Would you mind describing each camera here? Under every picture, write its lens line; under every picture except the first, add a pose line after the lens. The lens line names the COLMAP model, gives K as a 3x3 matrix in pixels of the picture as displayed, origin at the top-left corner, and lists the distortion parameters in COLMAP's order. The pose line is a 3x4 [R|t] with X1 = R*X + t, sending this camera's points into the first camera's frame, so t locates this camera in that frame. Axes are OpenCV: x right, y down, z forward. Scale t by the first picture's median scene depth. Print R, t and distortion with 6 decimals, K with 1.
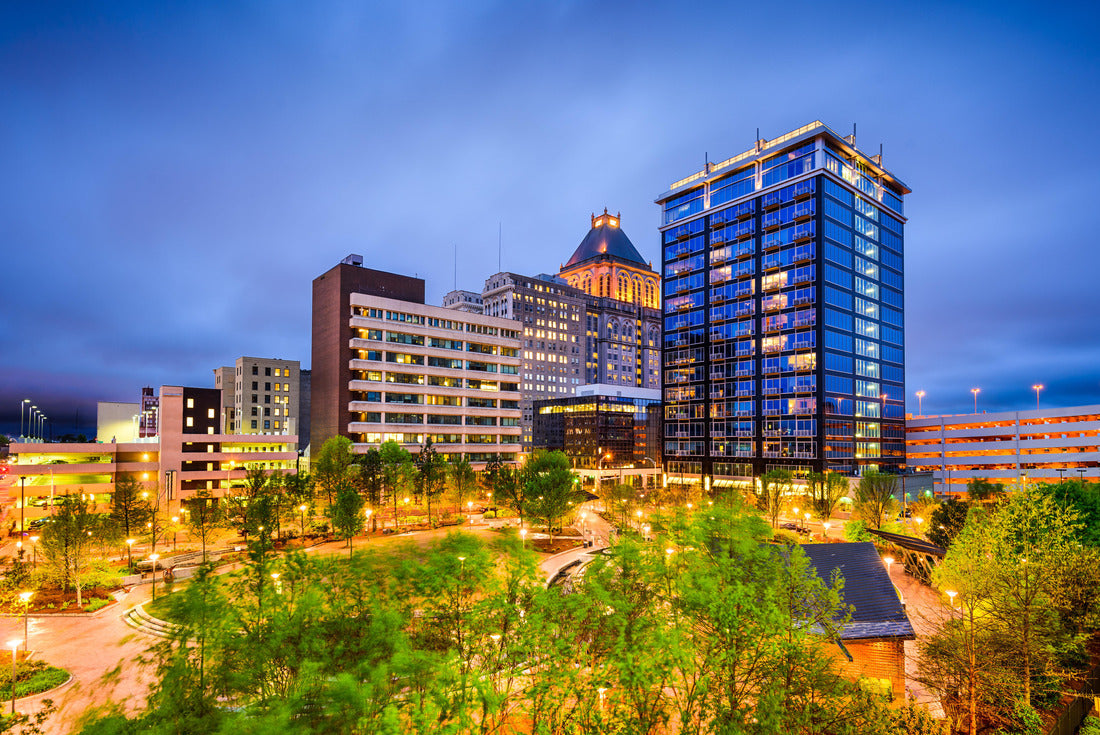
lens RADIAL K [[569.0, 0, 549.8], [0, 569.0, 425.3], [0, 0, 1]] dist [0.000269, -0.000013]
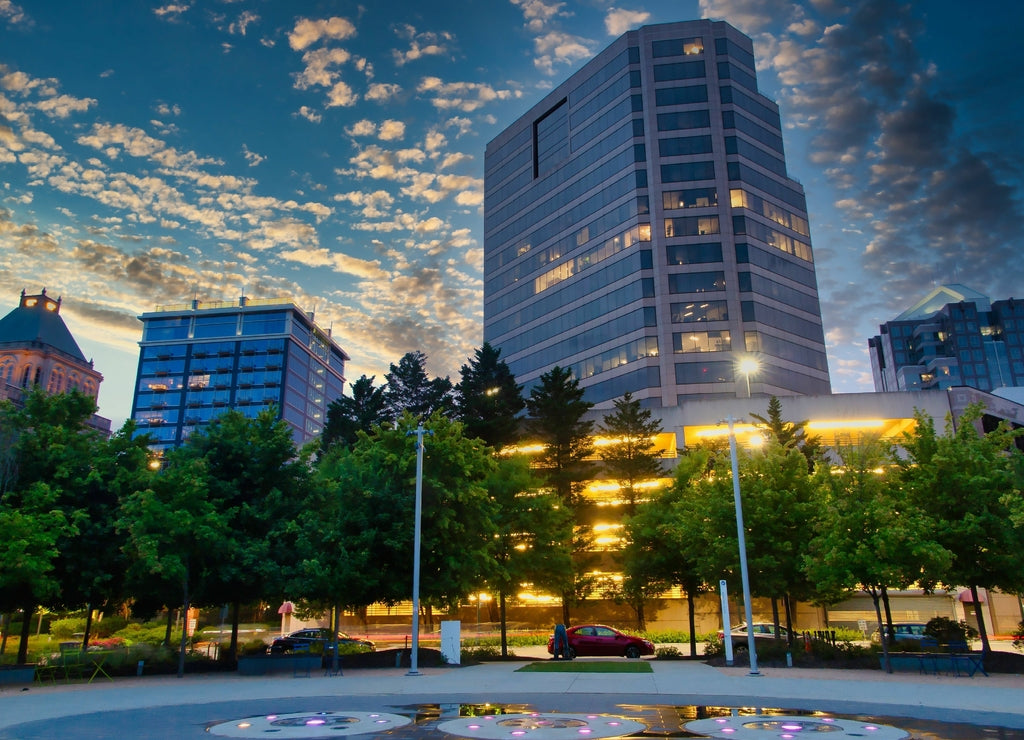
lens RADIAL K [[789.7, 0, 512.0], [0, 789.7, 370.0], [0, 0, 1]] dist [0.000548, 0.001026]
pose [[0.717519, 0.189390, 0.670297, -0.278959], [0.000610, 0.962154, -0.272506, 0.094547], [-0.696539, 0.195937, 0.690248, -0.461559]]
